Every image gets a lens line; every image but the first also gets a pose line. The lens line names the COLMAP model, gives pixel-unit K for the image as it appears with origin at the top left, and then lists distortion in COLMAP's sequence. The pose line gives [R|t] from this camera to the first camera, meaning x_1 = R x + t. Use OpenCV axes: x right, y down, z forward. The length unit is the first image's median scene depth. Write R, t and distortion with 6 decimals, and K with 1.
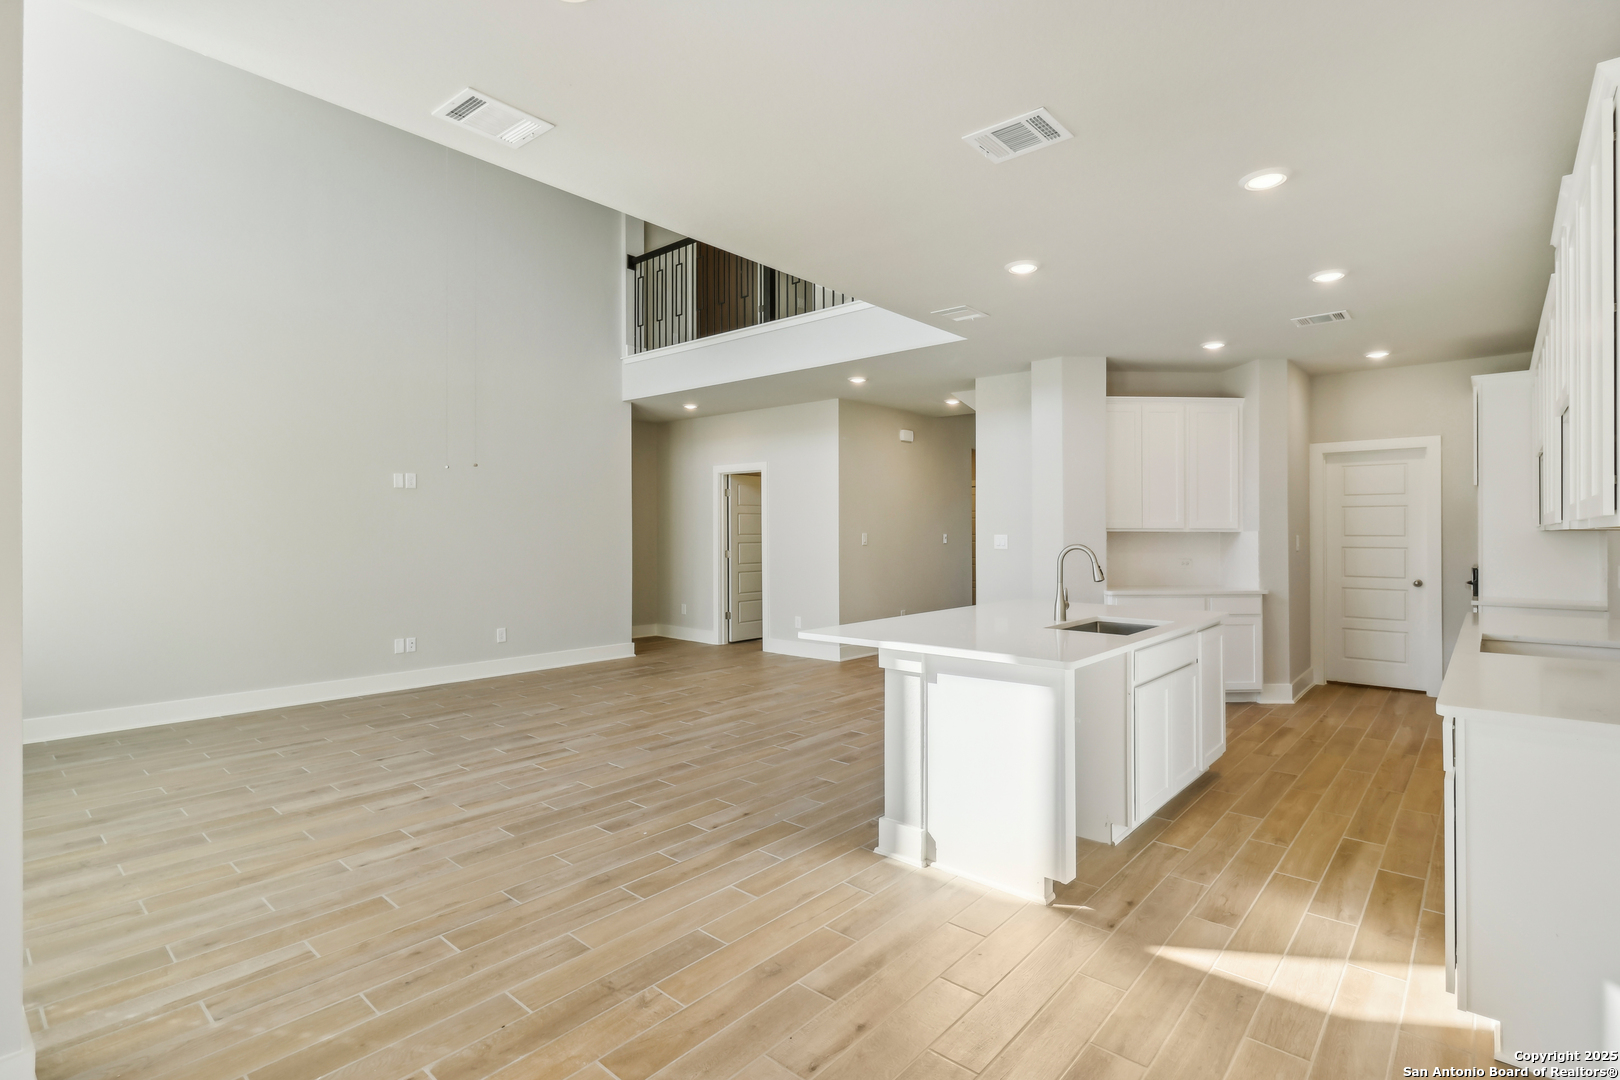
lens RADIAL K [[771.2, 0, 817.3], [0, 771.2, 540.2], [0, 0, 1]] dist [0.003212, 0.000893]
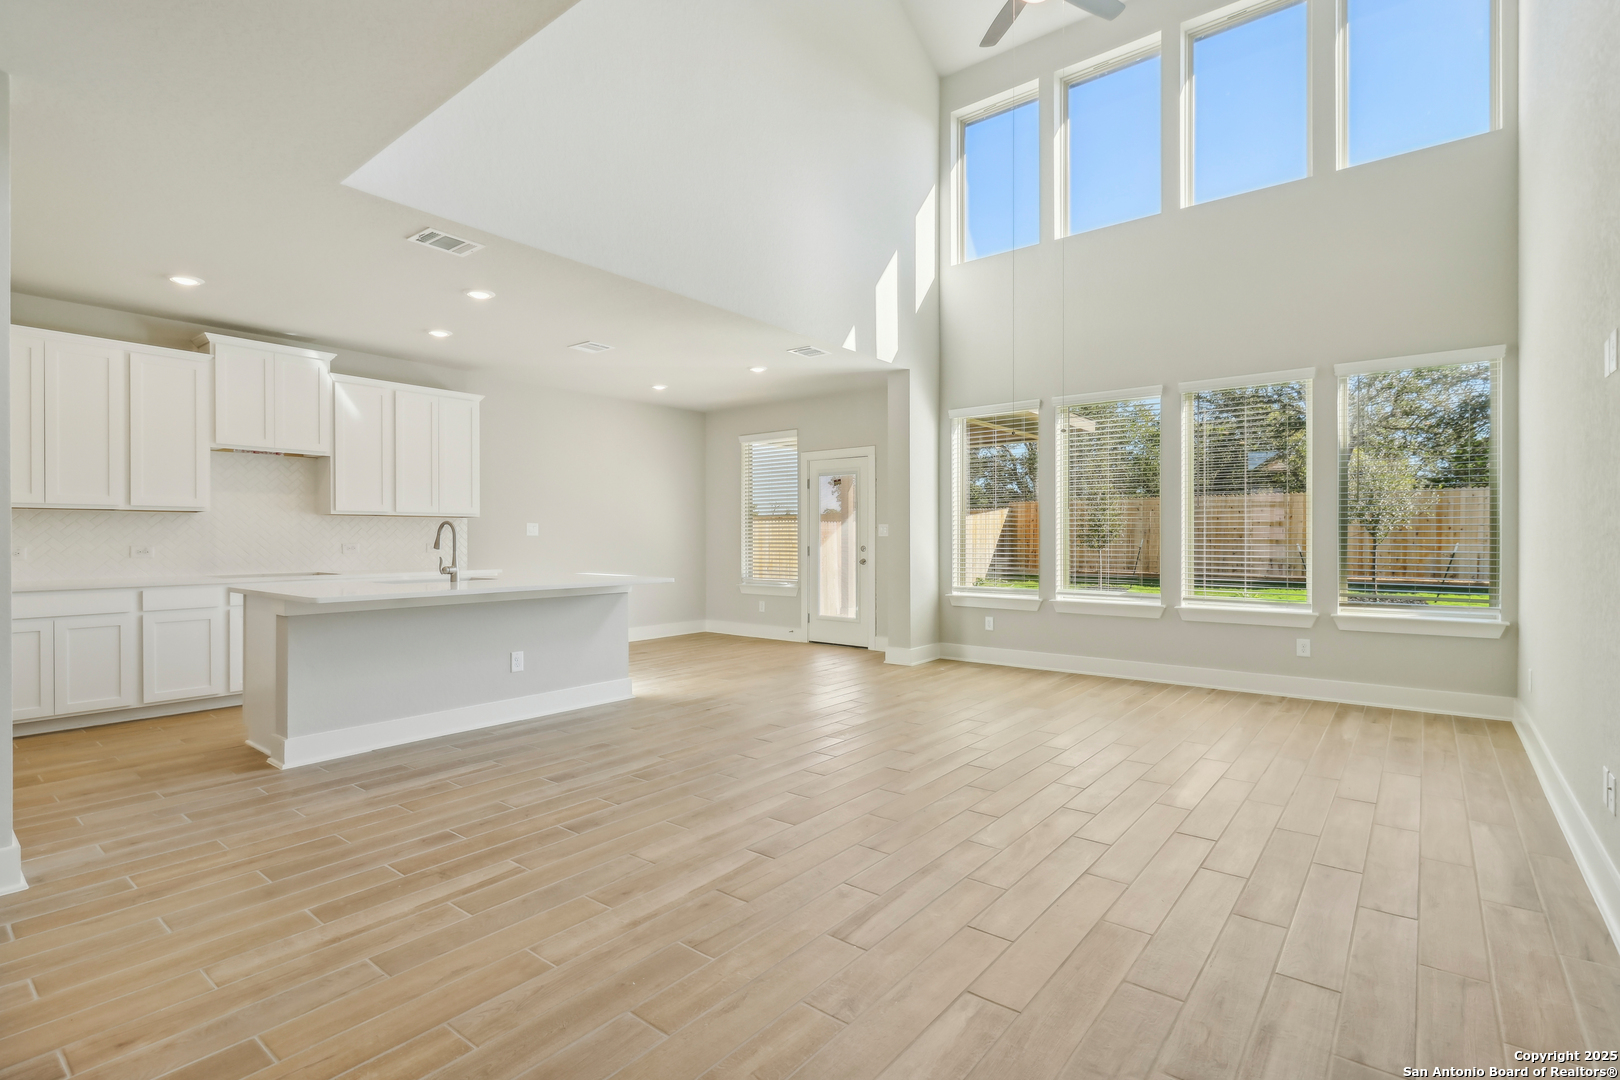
lens RADIAL K [[758.4, 0, 810.0], [0, 758.4, 540.0], [0, 0, 1]] dist [0.001767, 0.000156]
pose [[-0.999446, -0.000534, -0.033289, -0.208769], [-0.001055, 0.999877, 0.015620, 0.015985], [0.033277, 0.015647, -0.999324, 2.146170]]
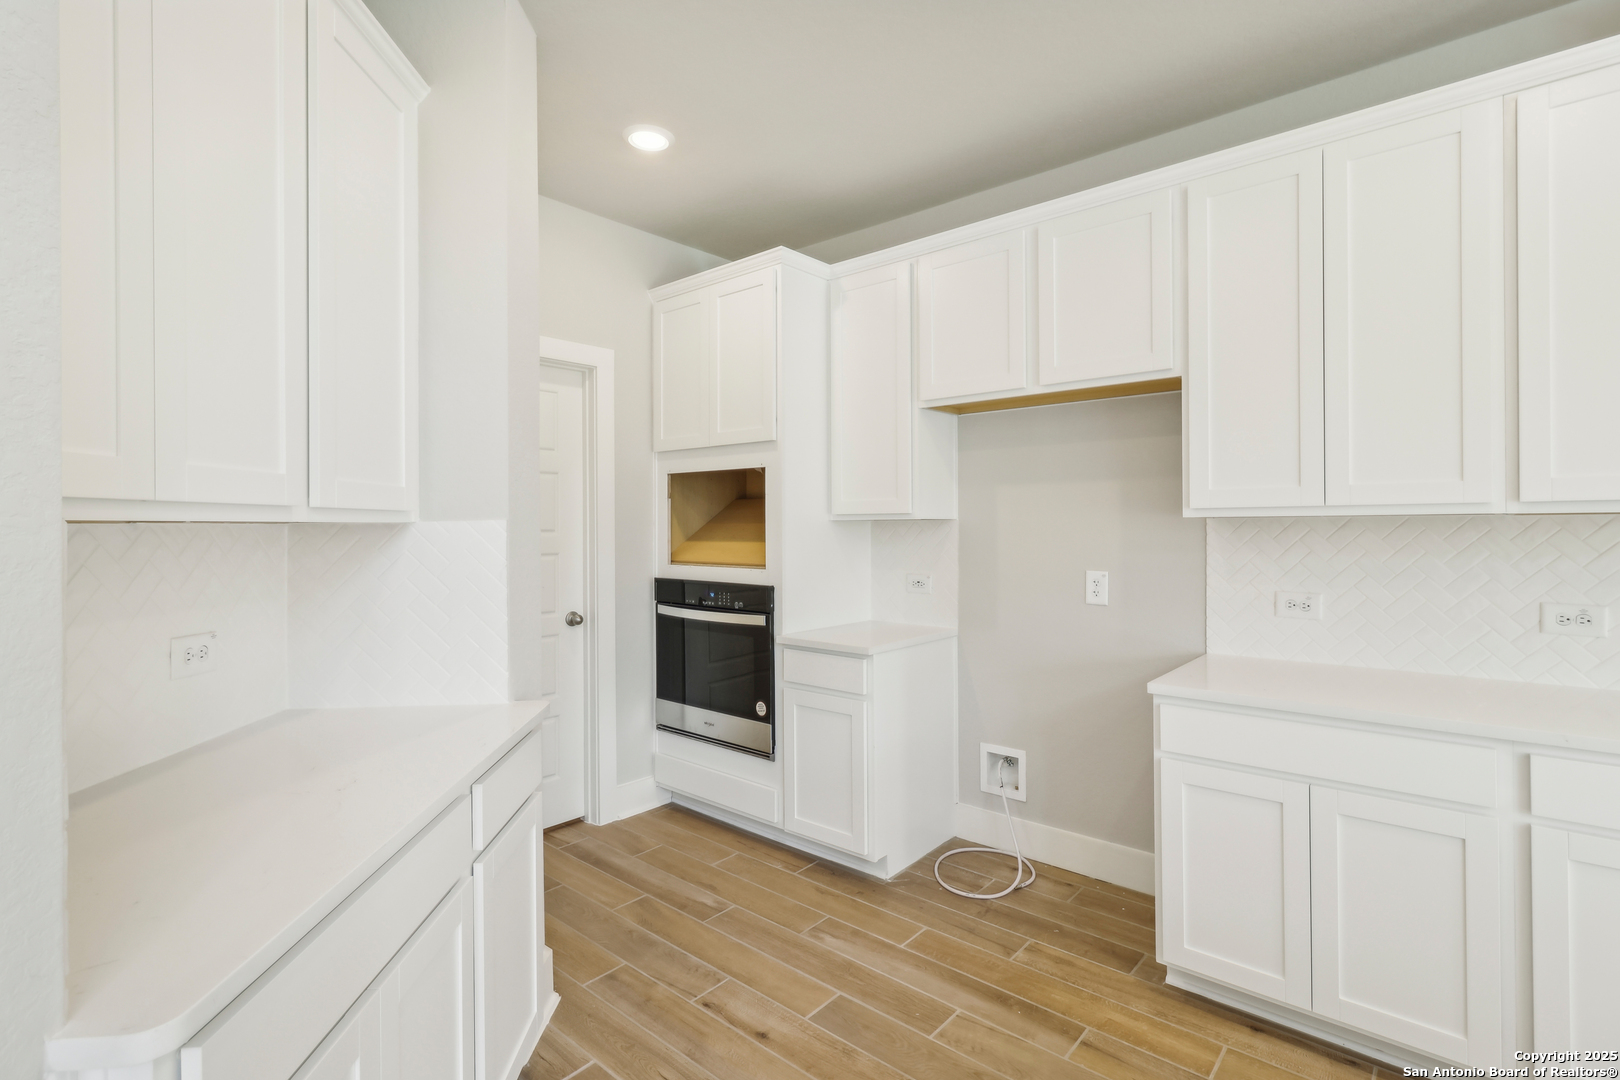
lens RADIAL K [[774.8, 0, 805.4], [0, 774.8, 516.8], [0, 0, 1]] dist [0.000725, -0.000032]
pose [[0.010725, 0.005301, 0.999928, 0.376791], [0.015908, 0.999858, -0.005472, -0.014845], [-0.999816, 0.015965, 0.010639, 1.306504]]
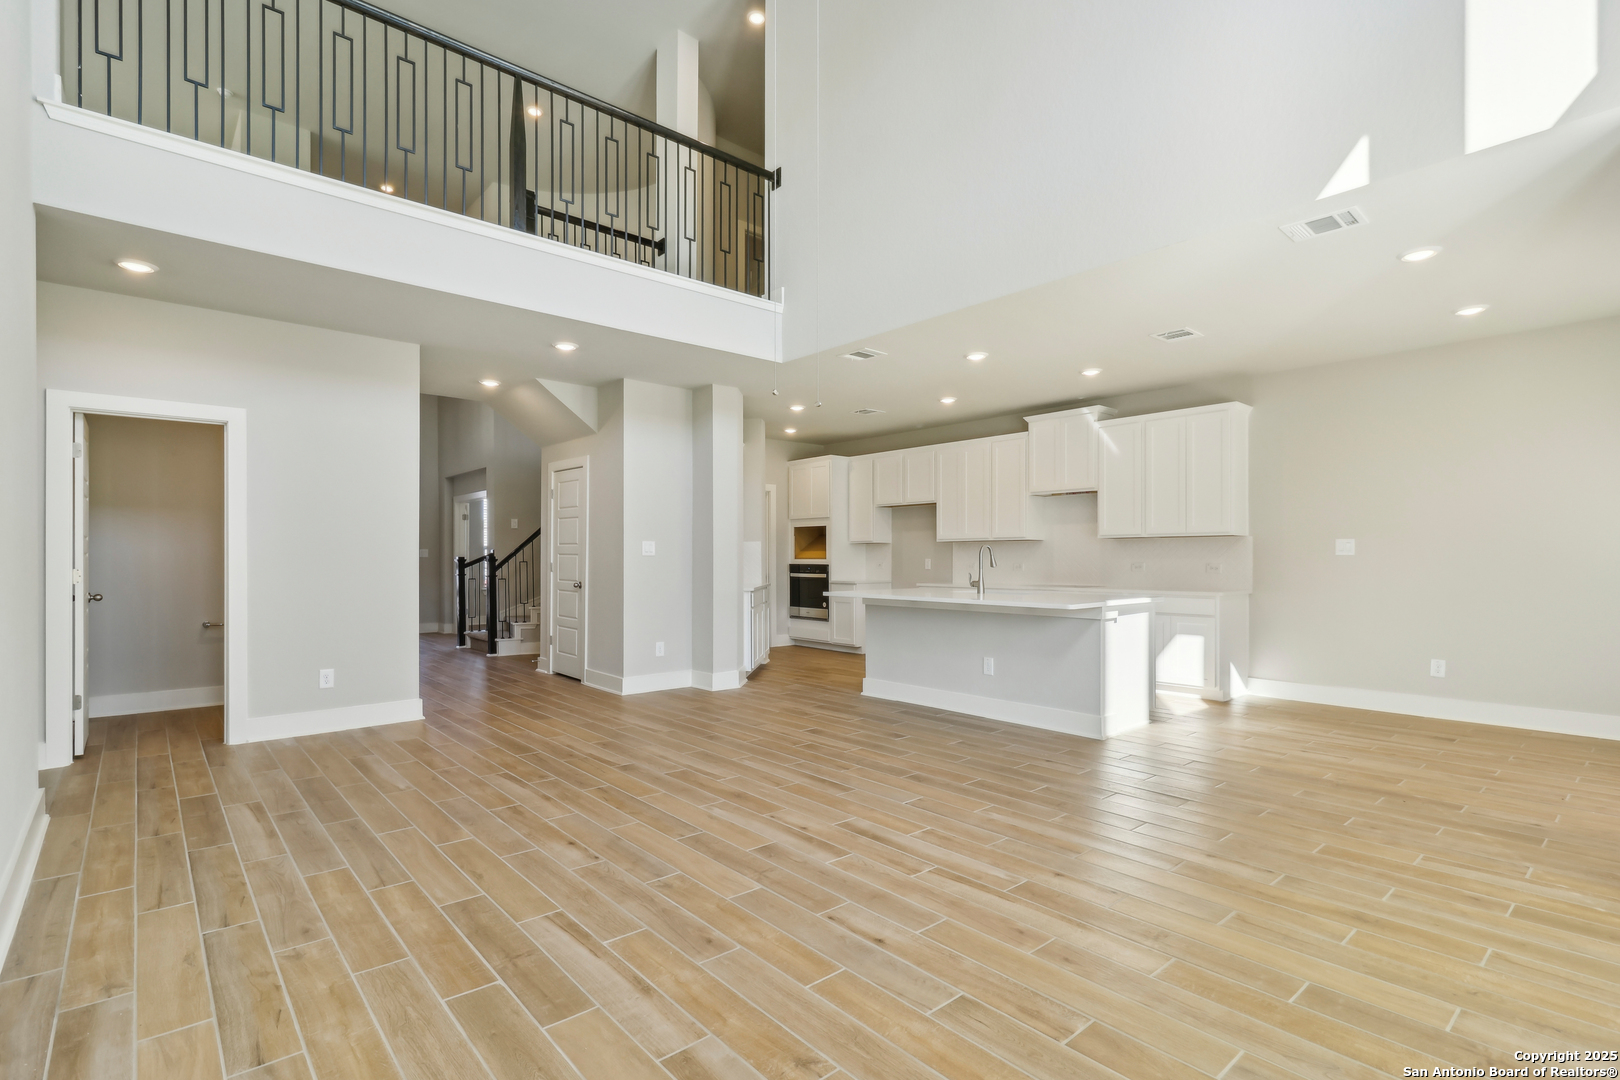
lens RADIAL K [[771.2, 0, 817.3], [0, 771.2, 540.2], [0, 0, 1]] dist [0.003212, 0.000893]
pose [[0.135177, 0.021907, 0.990579, -1.198332], [0.011693, 0.999651, -0.023703, 0.030105], [-0.990752, 0.014786, 0.134874, 1.062164]]
